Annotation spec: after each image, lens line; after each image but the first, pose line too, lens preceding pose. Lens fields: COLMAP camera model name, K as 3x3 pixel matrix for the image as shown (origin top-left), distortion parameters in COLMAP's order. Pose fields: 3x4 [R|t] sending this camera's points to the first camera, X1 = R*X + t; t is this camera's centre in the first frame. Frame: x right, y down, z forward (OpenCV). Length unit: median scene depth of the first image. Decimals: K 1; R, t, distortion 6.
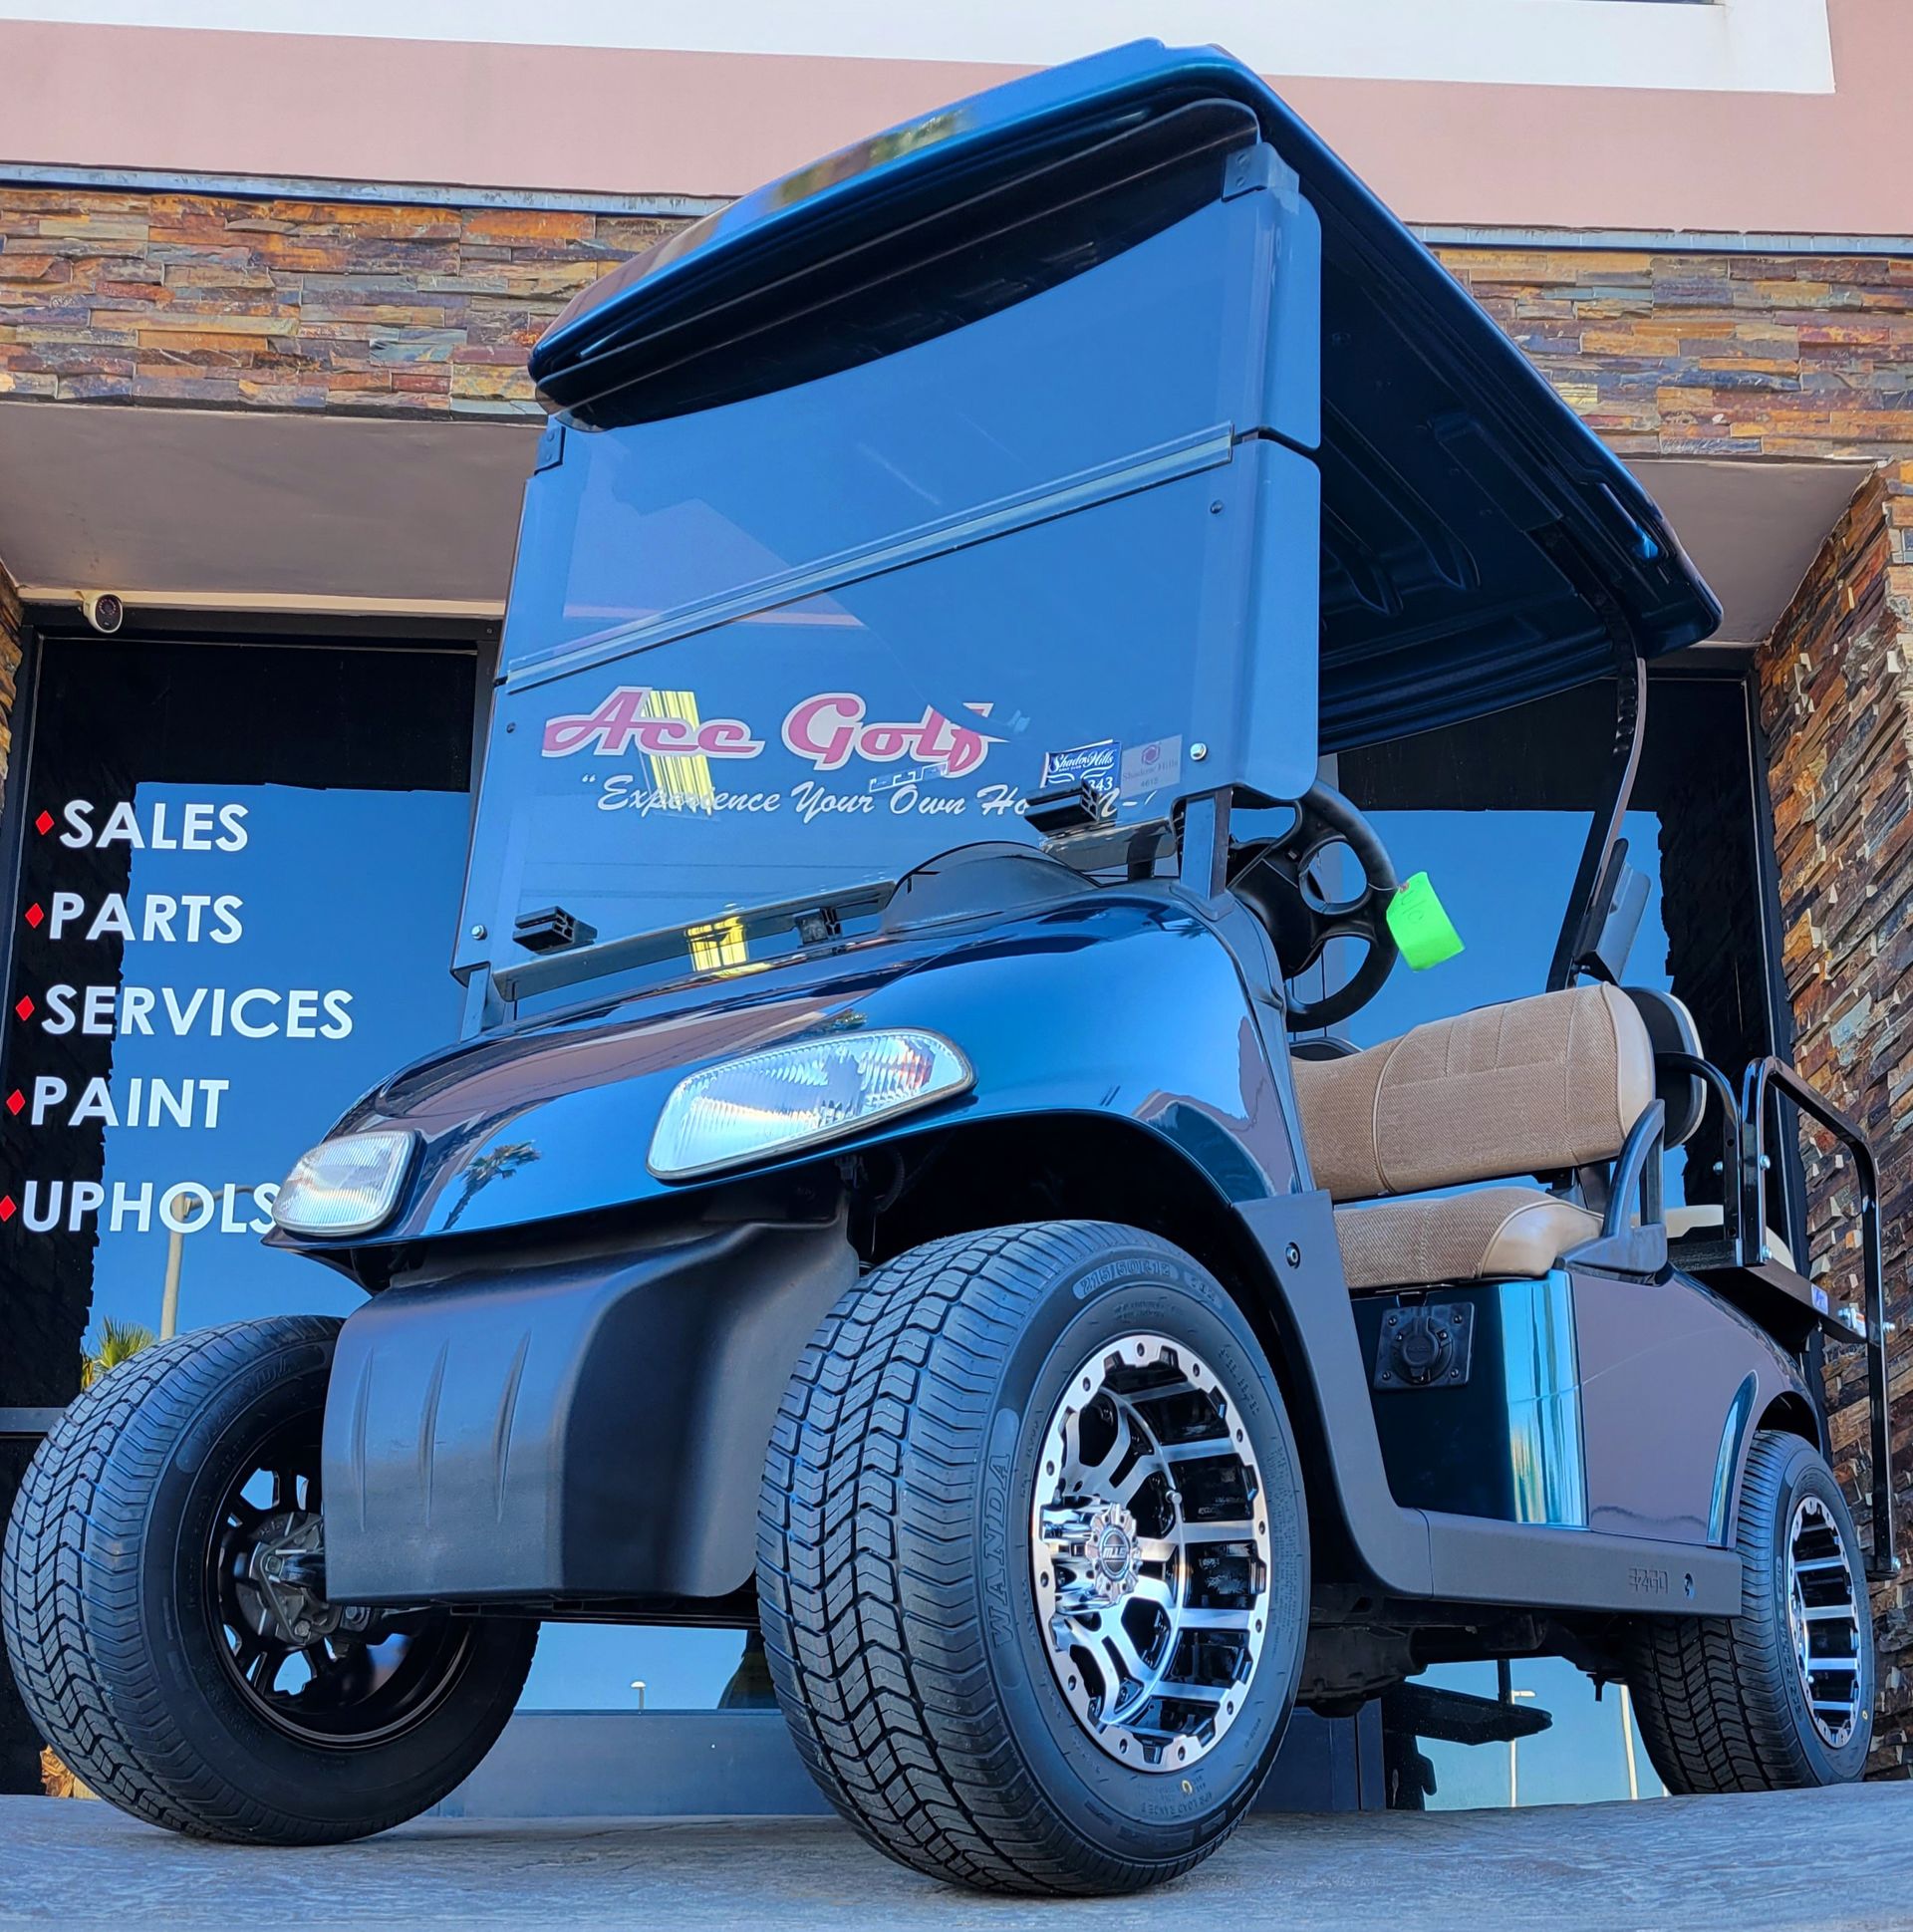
lens RADIAL K [[2333.6, 0, 1063.3], [0, 2333.6, 1387.2], [0, 0, 1]] dist [0.045491, -0.012937]
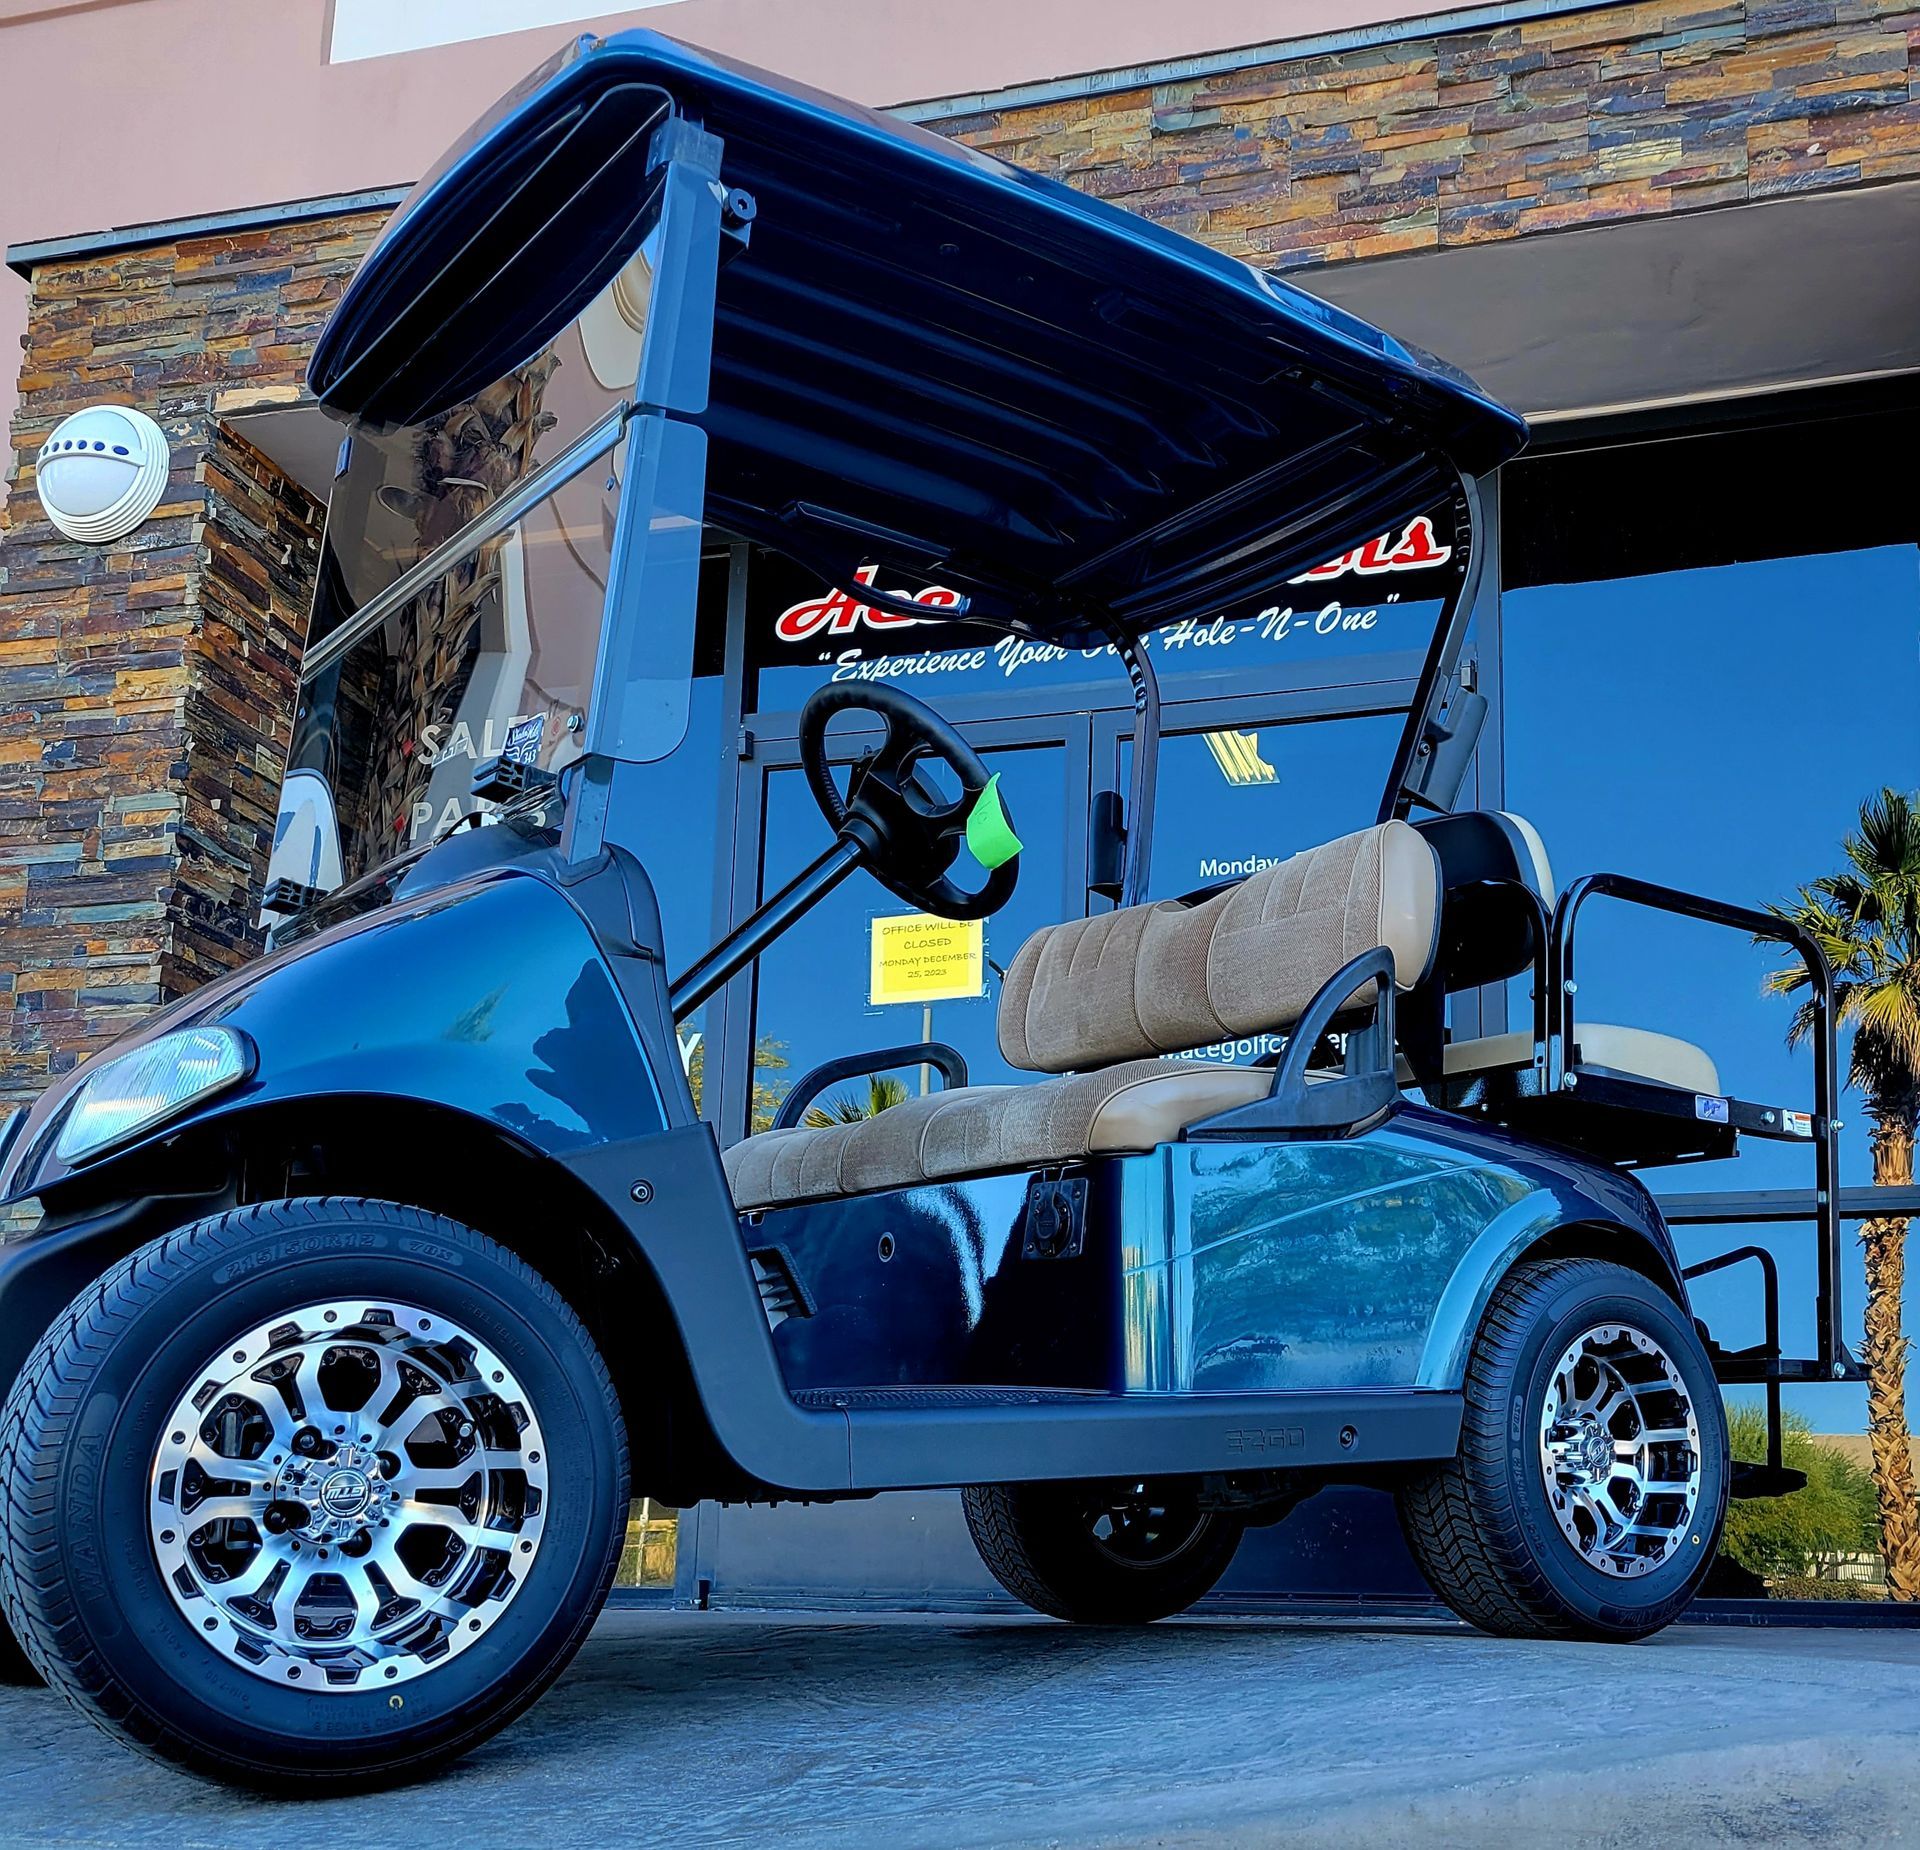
lens RADIAL K [[2123.4, 0, 1139.9], [0, 2123.4, 1245.5], [0, 0, 1]] dist [0.052299, -0.030686]
pose [[0.952555, -0.030680, -0.302816, 0.268337], [0.051159, 0.996891, 0.059929, -0.034222], [0.300036, -0.072577, 0.951163, 0.055191]]
